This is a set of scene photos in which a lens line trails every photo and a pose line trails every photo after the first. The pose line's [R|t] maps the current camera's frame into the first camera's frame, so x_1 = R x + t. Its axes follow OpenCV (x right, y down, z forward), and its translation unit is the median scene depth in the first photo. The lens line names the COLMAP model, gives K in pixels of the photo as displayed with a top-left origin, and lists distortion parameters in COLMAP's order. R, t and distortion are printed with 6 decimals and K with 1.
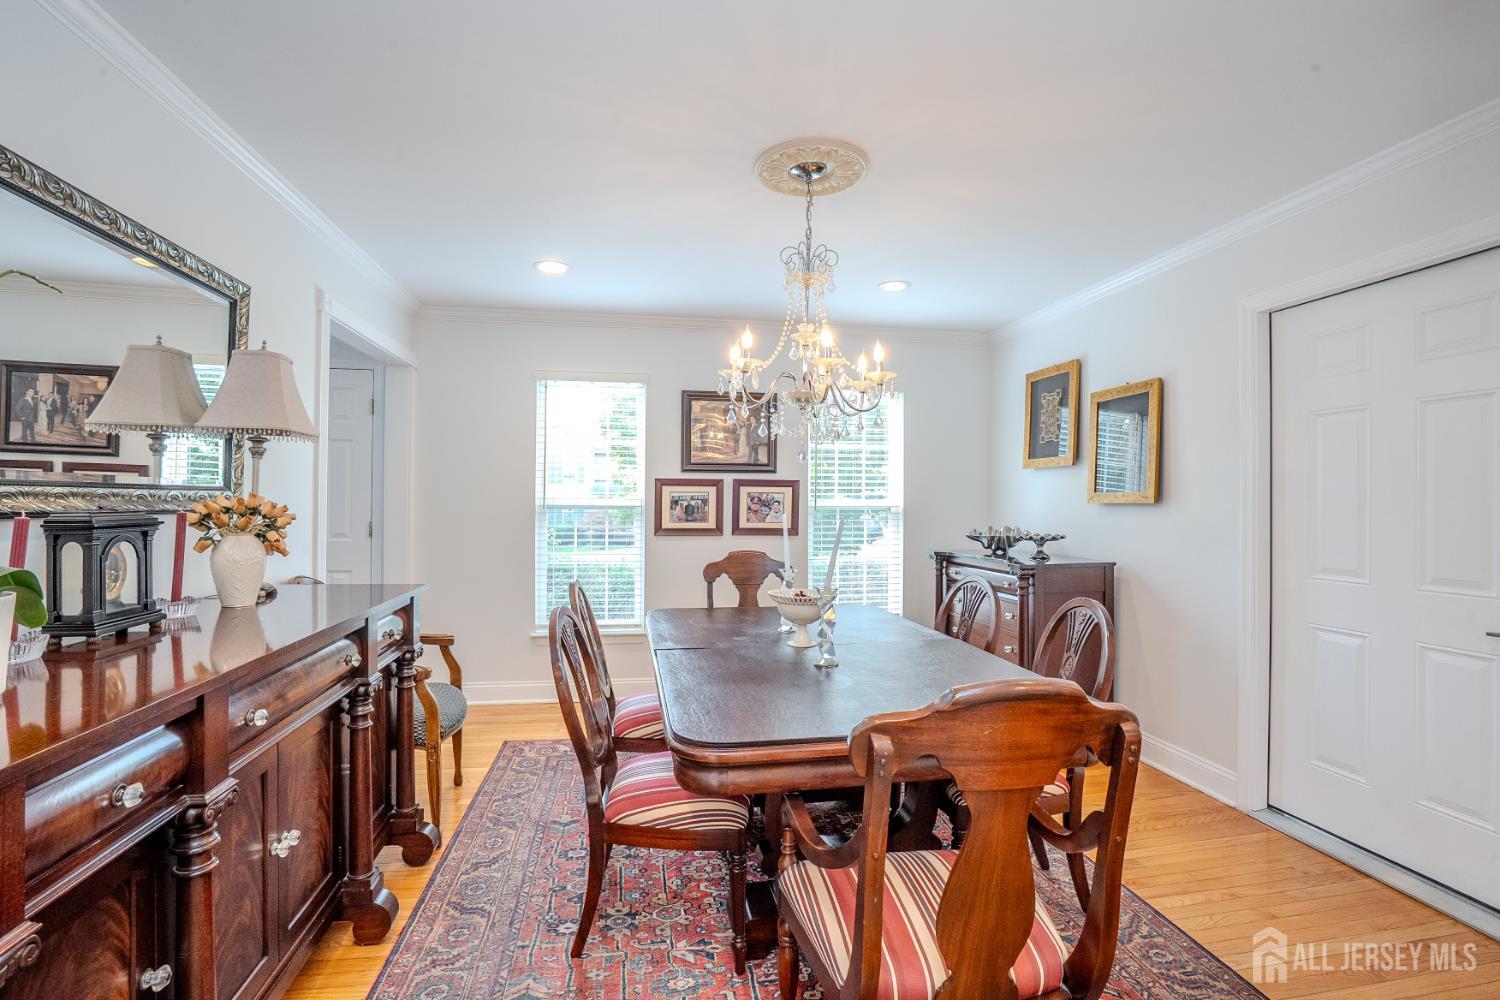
lens RADIAL K [[687.2, 0, 744.8], [0, 687.2, 501.8], [0, 0, 1]] dist [-0.048810, 0.011818]
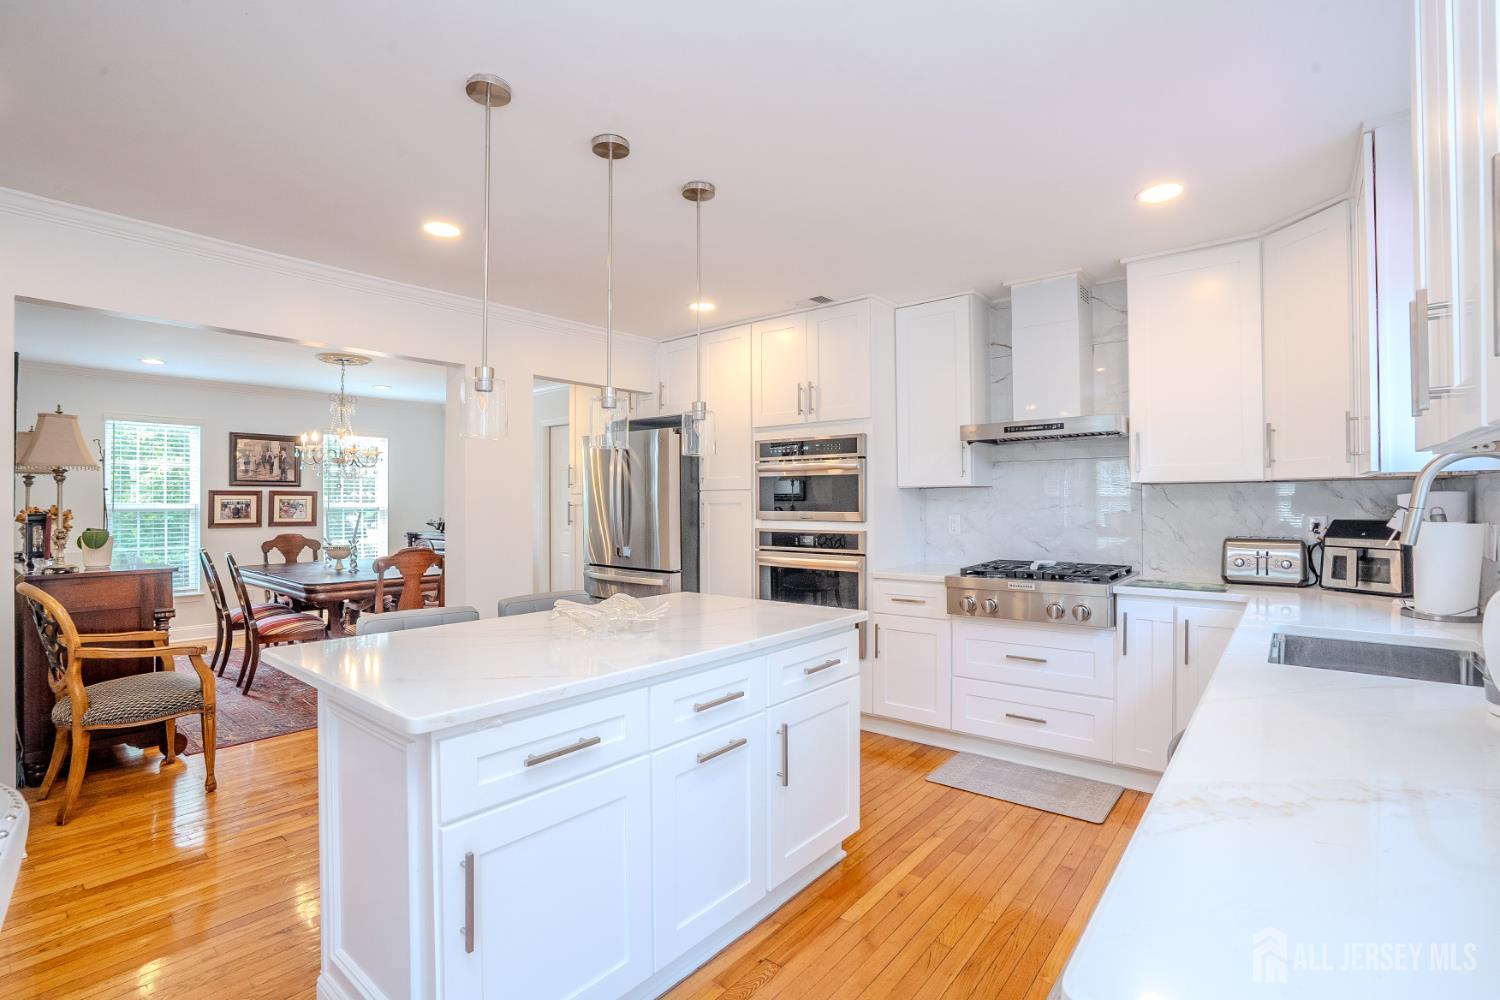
lens RADIAL K [[687.2, 0, 748.5], [0, 687.2, 497.9], [0, 0, 1]] dist [-0.048810, 0.011818]
pose [[0.758068, -0.003922, 0.652163, -0.187713], [0.008558, 0.999956, -0.003933, -0.001403], [-0.652119, 0.008563, 0.758068, -0.861802]]
